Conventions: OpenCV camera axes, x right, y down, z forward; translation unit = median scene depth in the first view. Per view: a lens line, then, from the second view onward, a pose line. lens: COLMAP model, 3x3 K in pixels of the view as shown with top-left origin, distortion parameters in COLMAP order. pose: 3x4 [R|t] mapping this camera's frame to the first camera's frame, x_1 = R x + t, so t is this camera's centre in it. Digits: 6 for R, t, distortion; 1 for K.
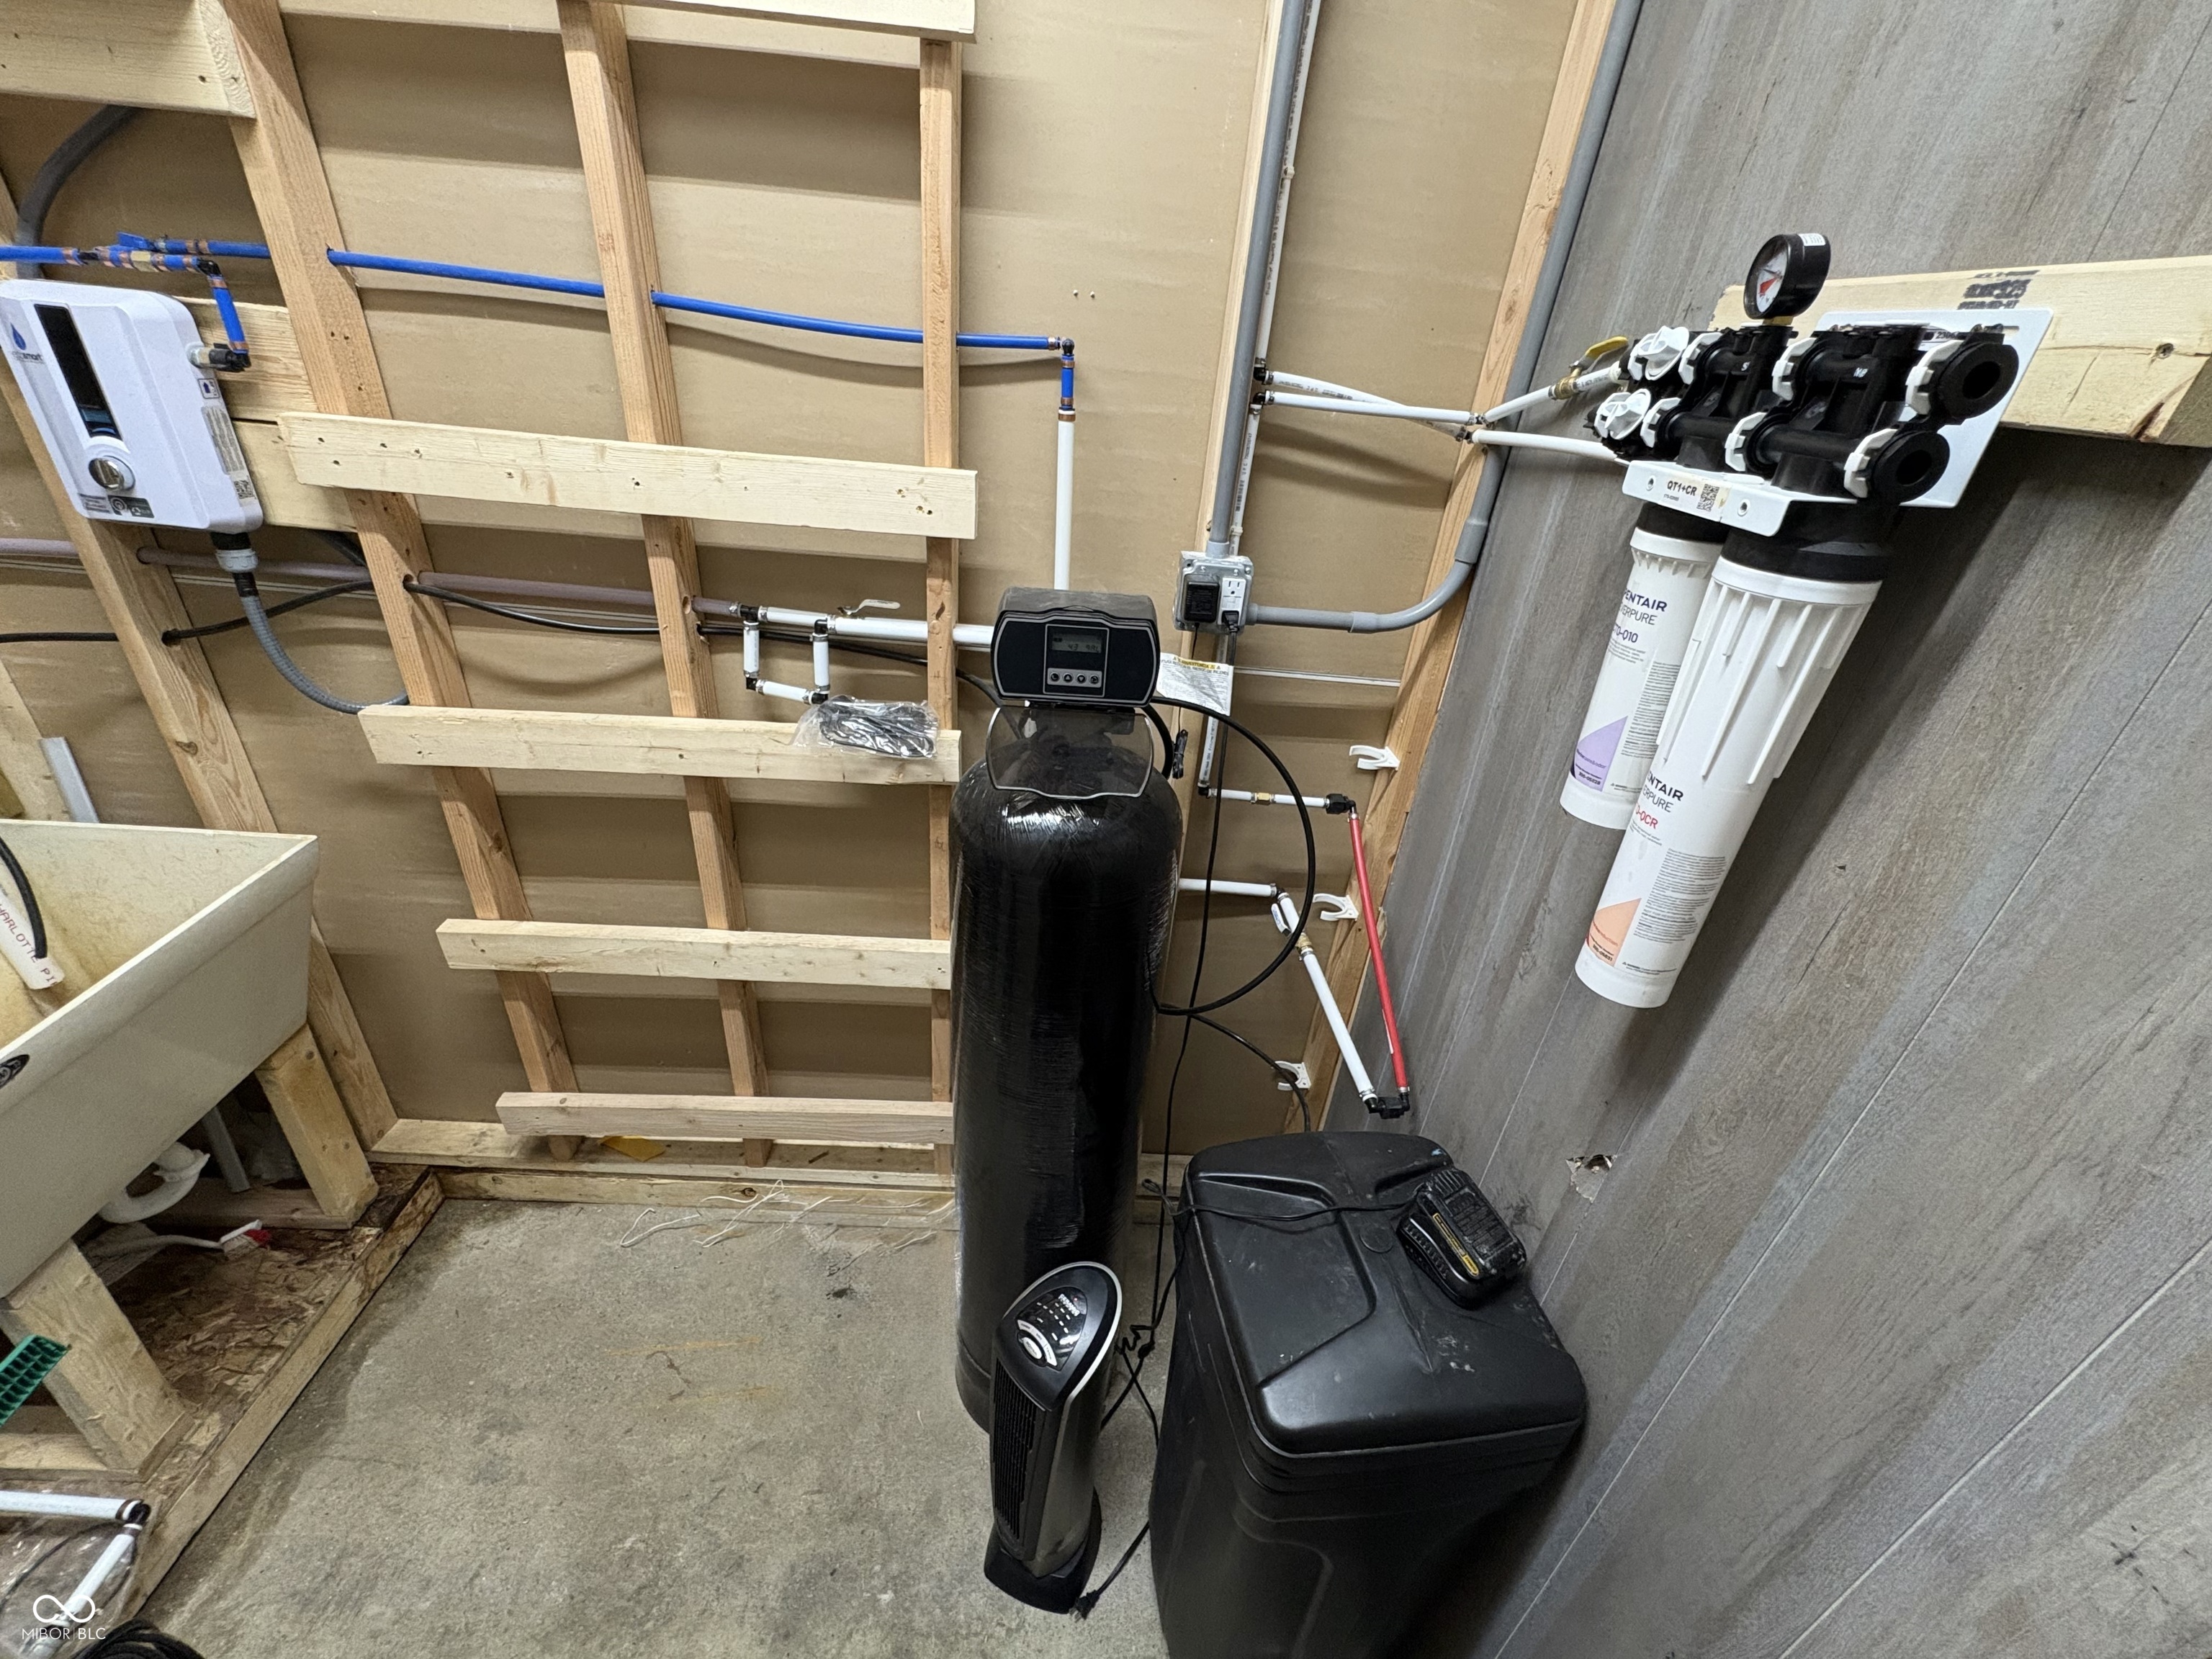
lens RADIAL K [[879.4, 0, 1115.5], [0, 879.4, 827.0], [0, 0, 1]] dist [0.000515, -0.000796]
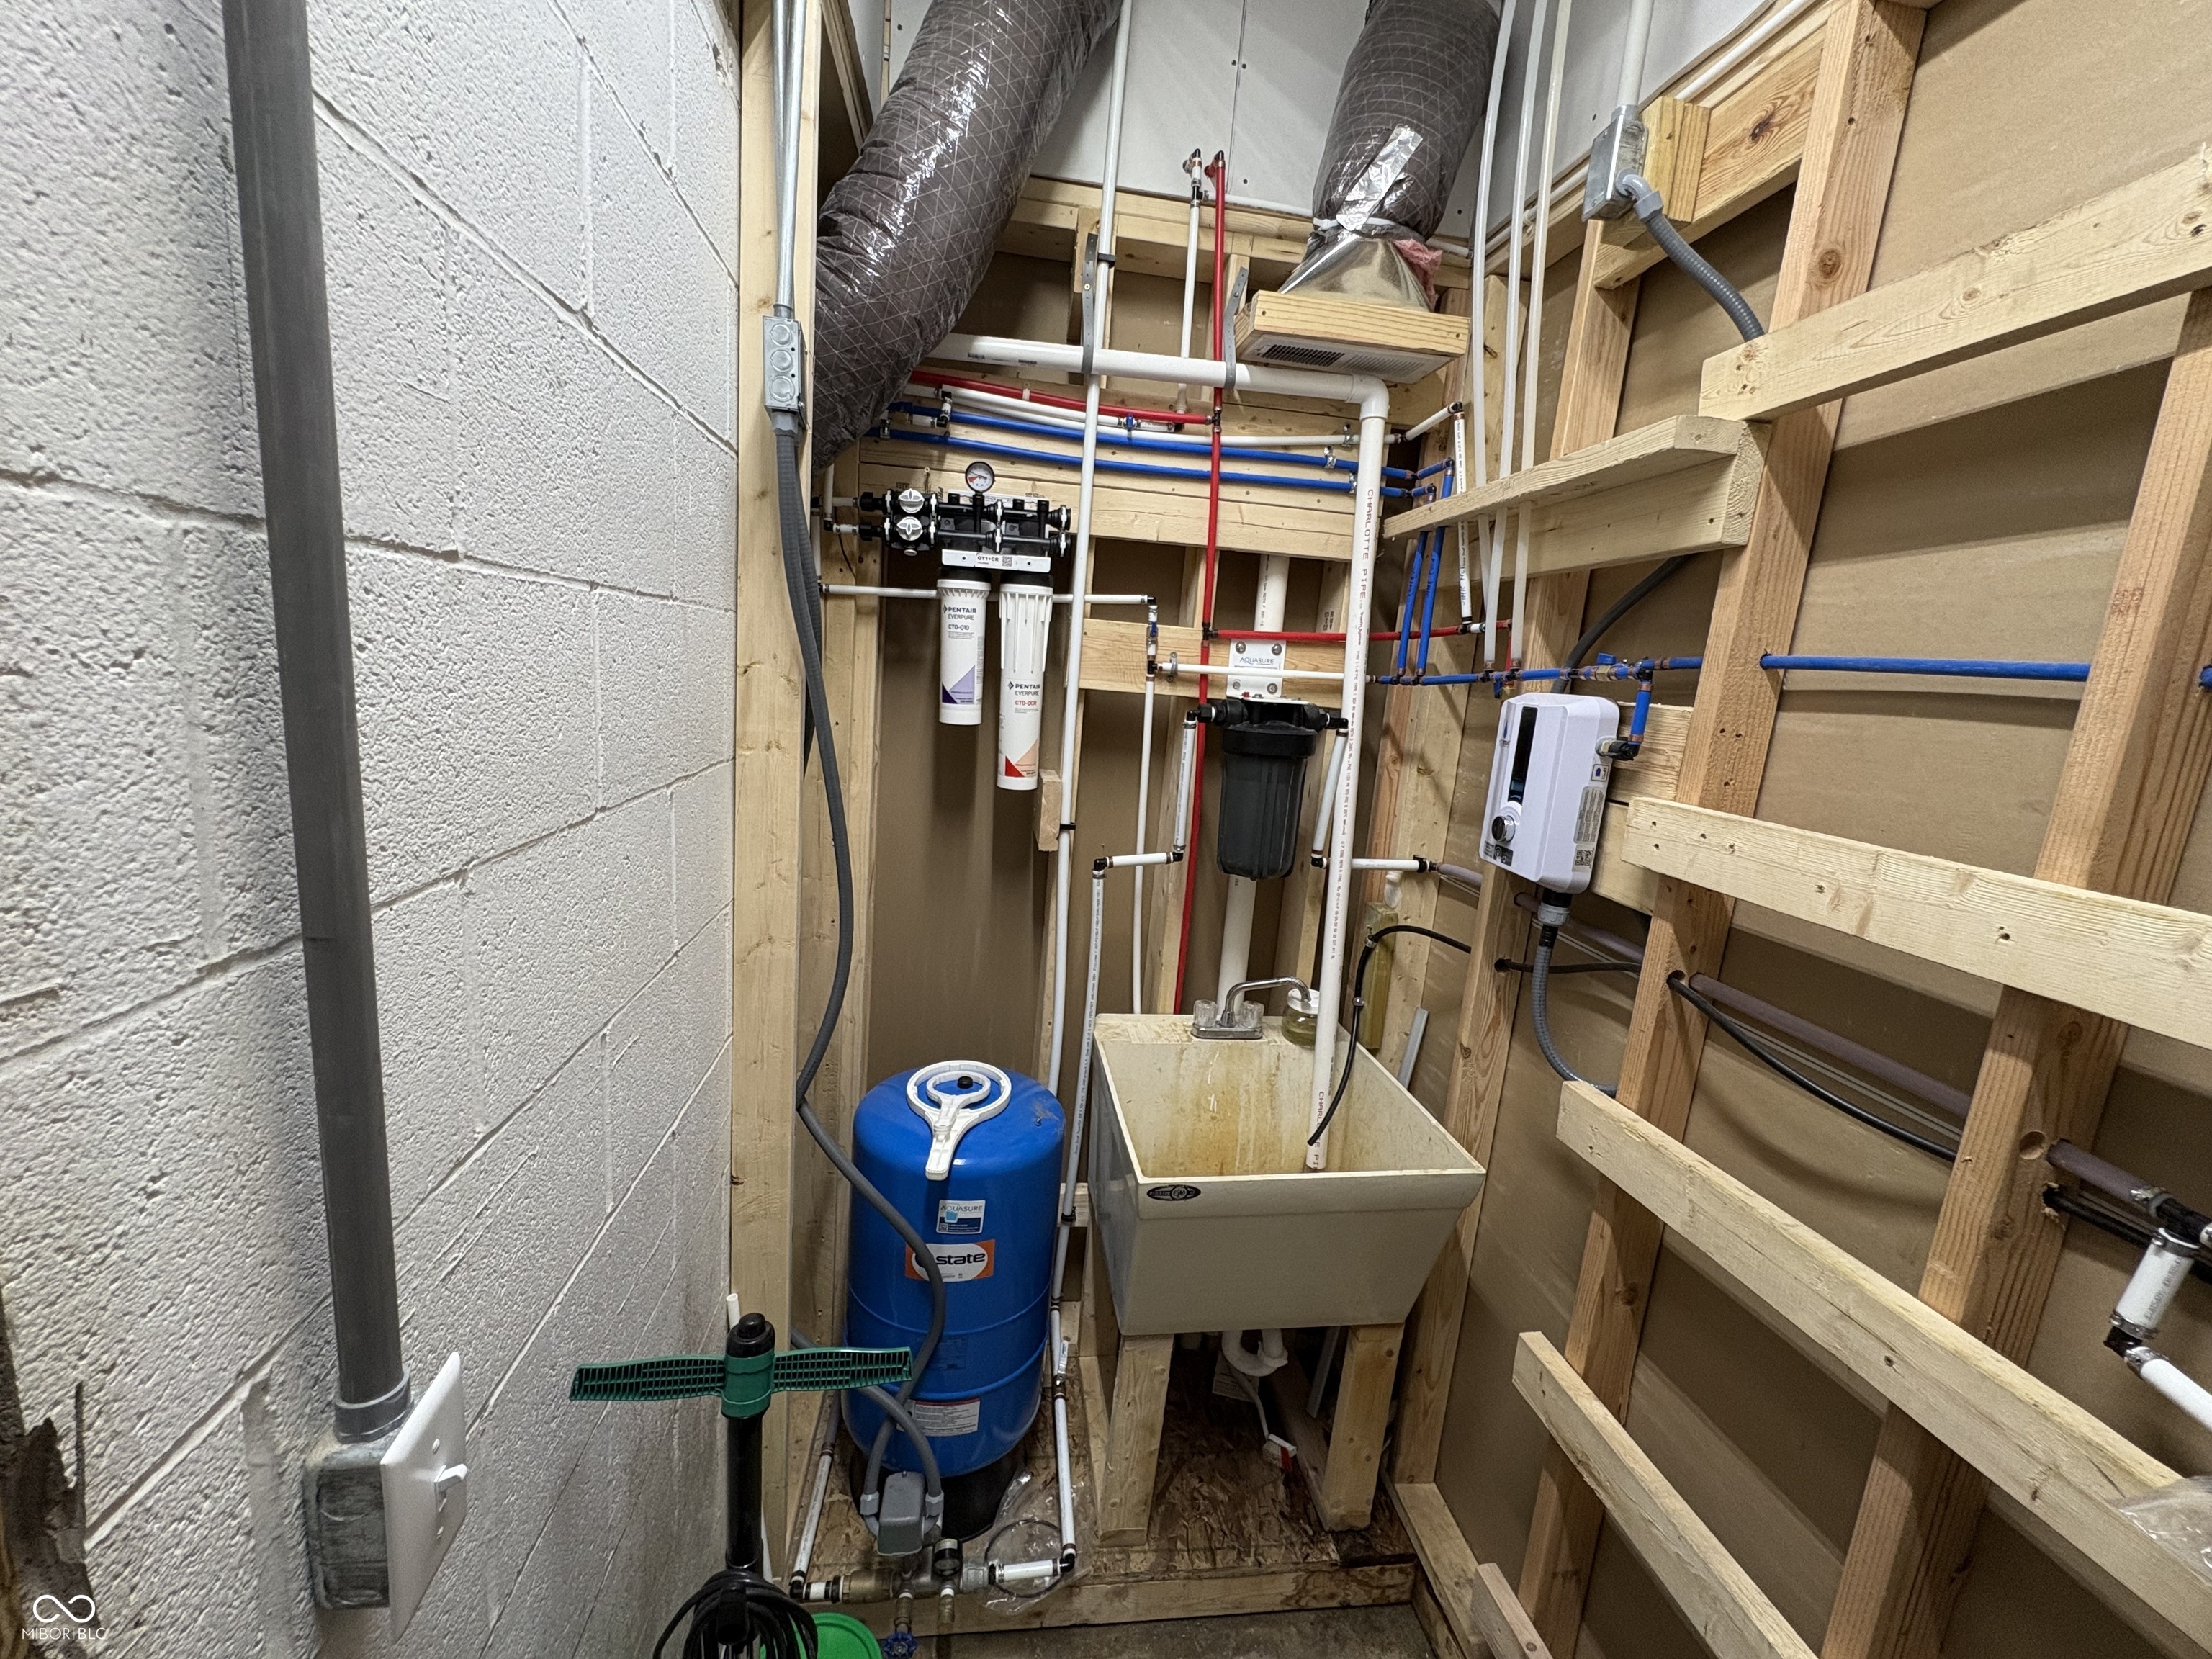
lens RADIAL K [[879.4, 0, 1105.8], [0, 879.4, 824.4], [0, 0, 1]] dist [0.000515, -0.000796]
pose [[0.102493, 0.094451, -0.990239, -0.007395], [-0.540178, 0.841199, 0.024325, -0.131021], [0.835286, 0.532413, 0.137237, 0.347179]]
